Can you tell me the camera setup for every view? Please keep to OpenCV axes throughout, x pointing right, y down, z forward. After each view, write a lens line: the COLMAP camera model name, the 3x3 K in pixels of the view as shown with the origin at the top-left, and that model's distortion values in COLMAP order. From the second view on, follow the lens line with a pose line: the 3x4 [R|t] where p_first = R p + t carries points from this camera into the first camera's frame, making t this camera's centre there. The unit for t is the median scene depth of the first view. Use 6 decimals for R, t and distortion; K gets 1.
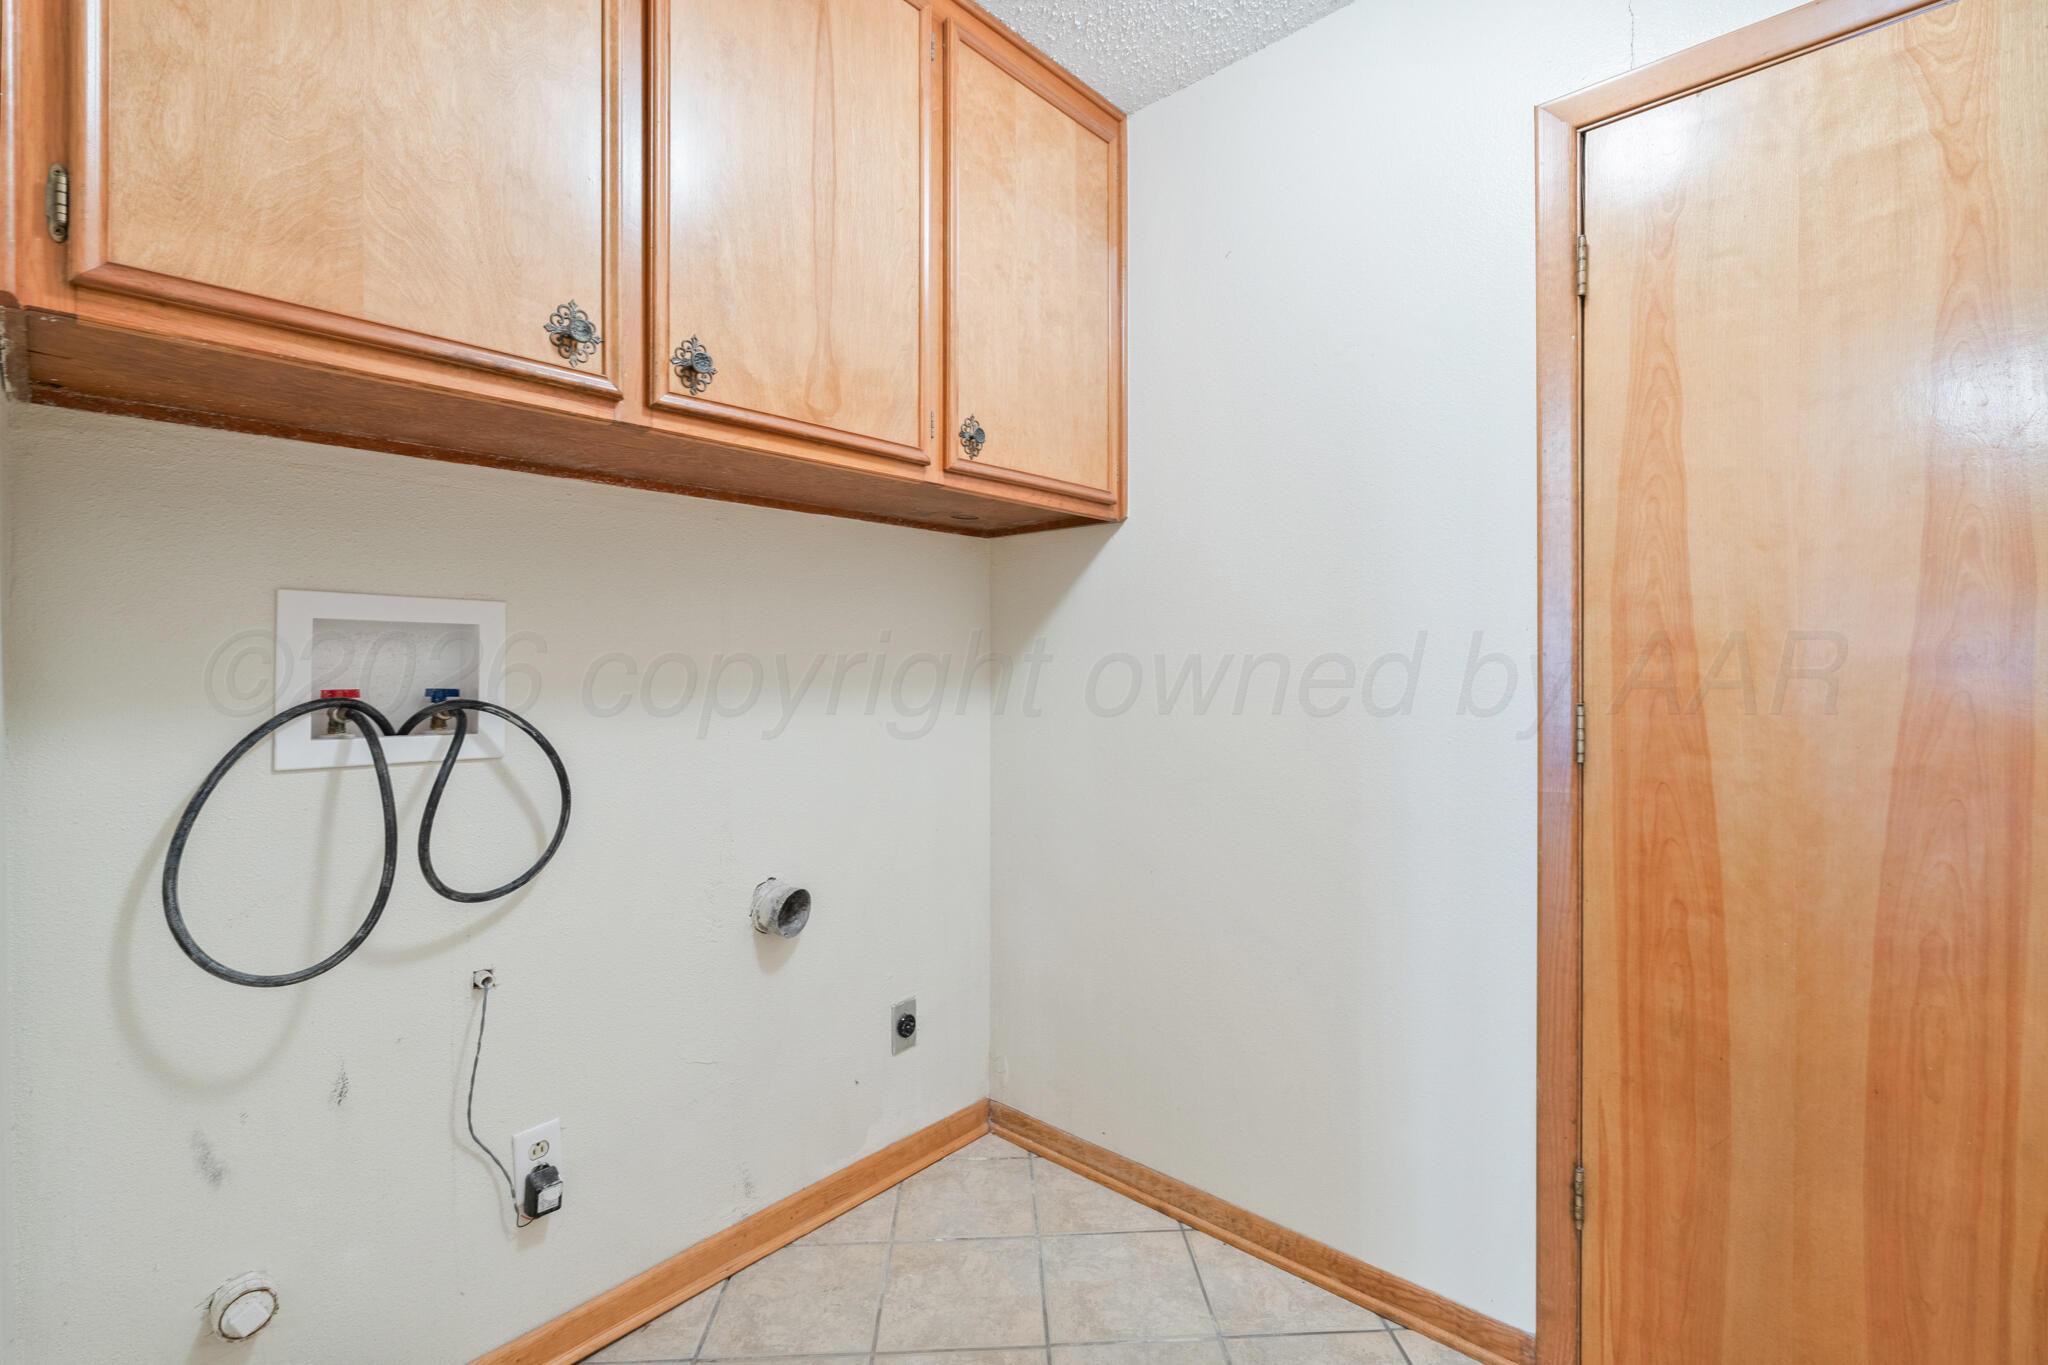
lens RADIAL K [[908.0, 0, 1018.4], [0, 908.0, 675.4], [0, 0, 1]] dist [-0.006908, 0.001180]
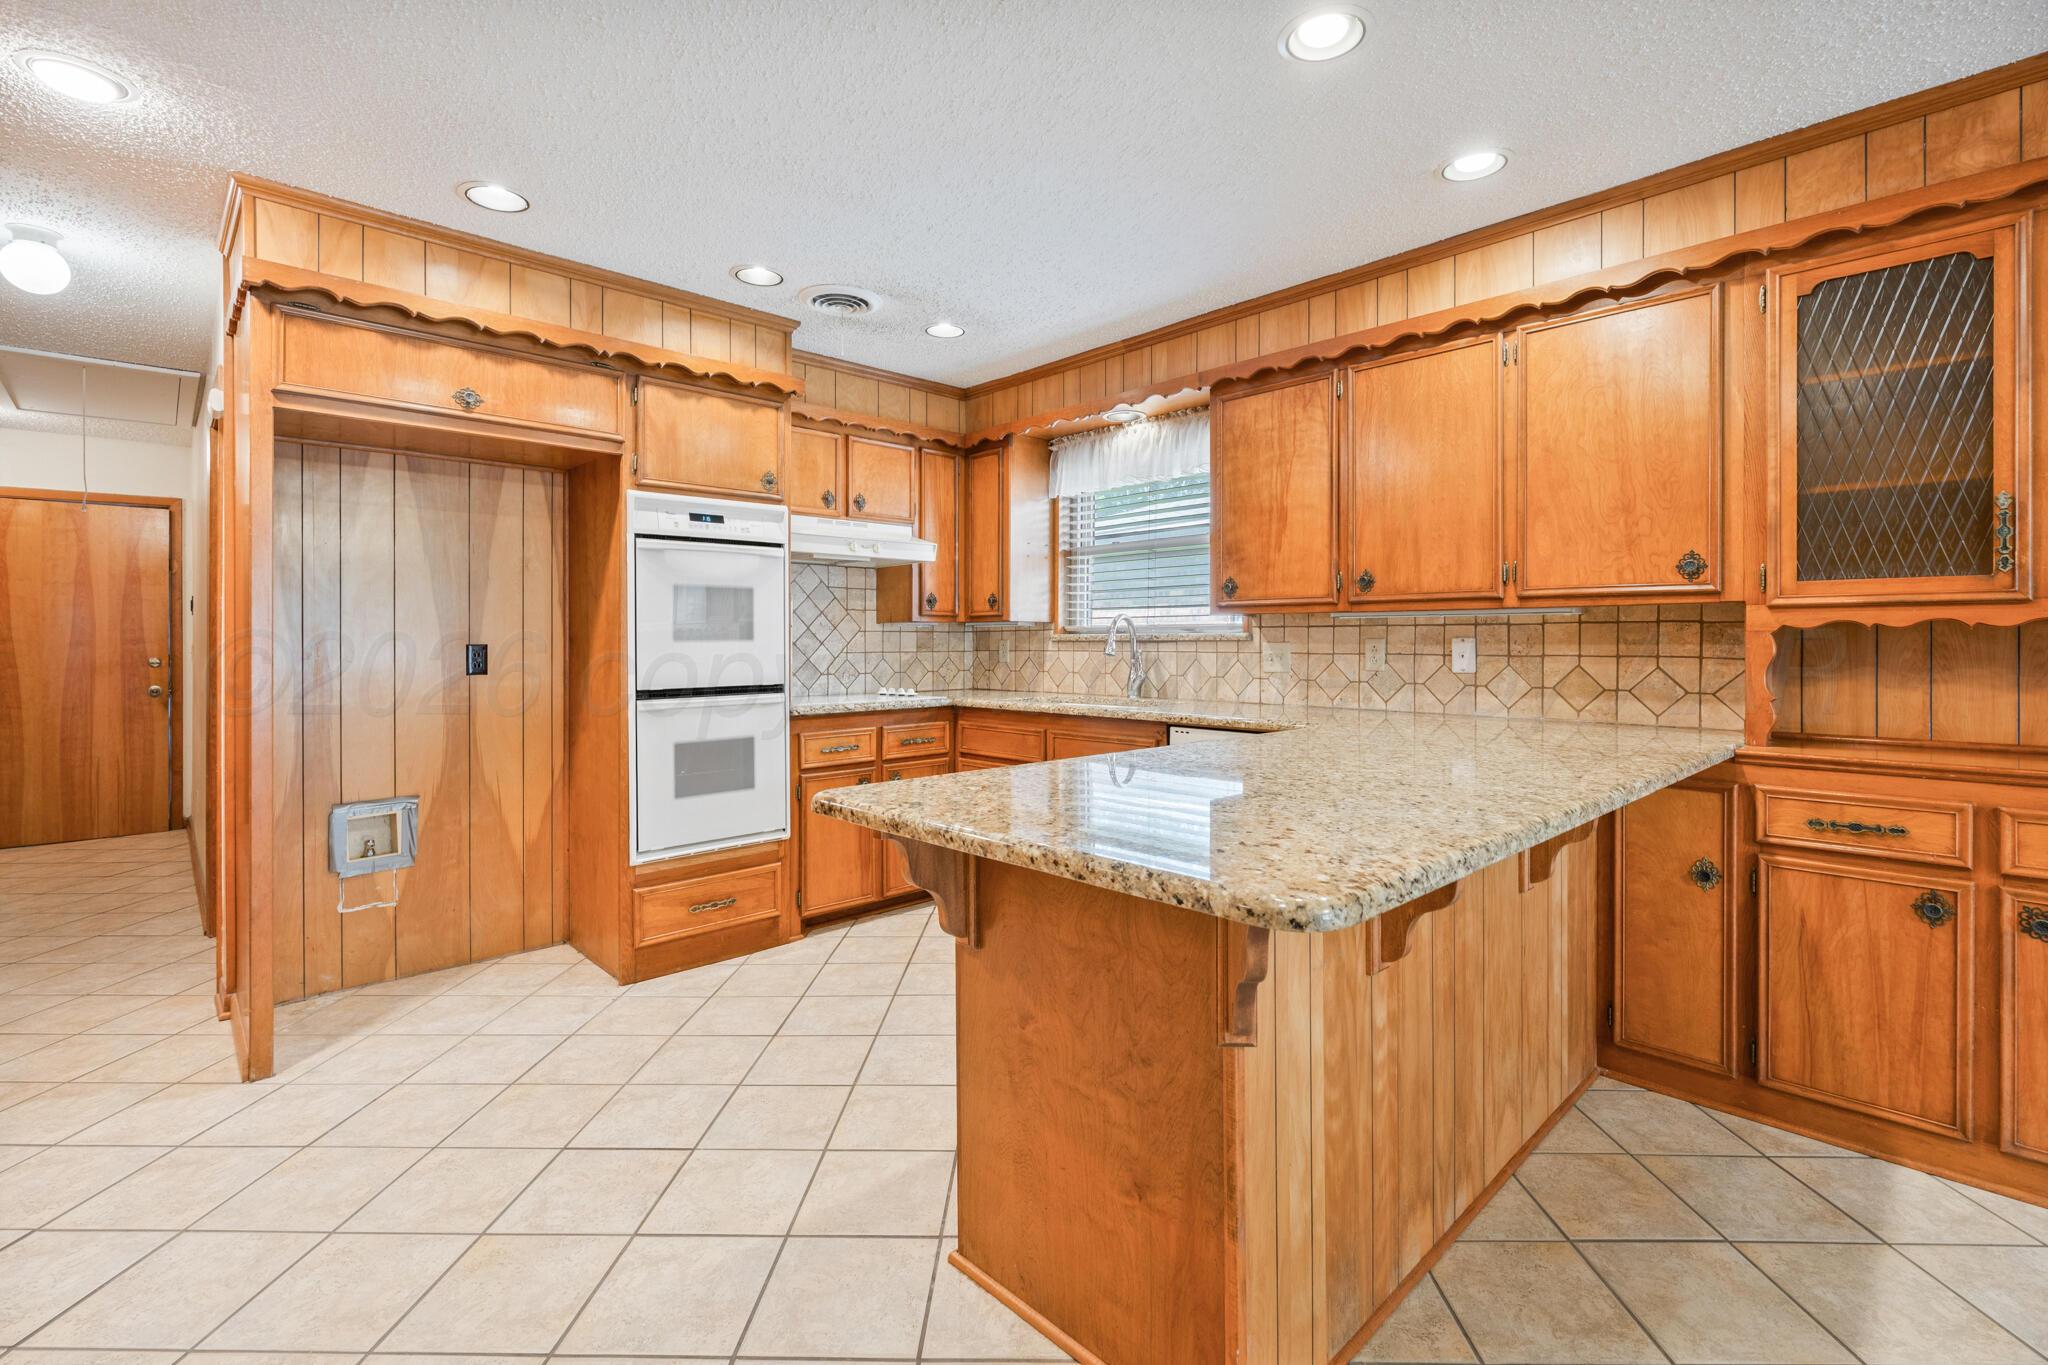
lens RADIAL K [[908.0, 0, 1024.5], [0, 908.0, 643.9], [0, 0, 1]] dist [-0.006908, 0.001180]
pose [[0.084769, 0.001463, 0.996400, -2.987177], [0.003642, 0.999992, -0.001779, 0.011778], [-0.996394, 0.003780, 0.084763, -3.984472]]
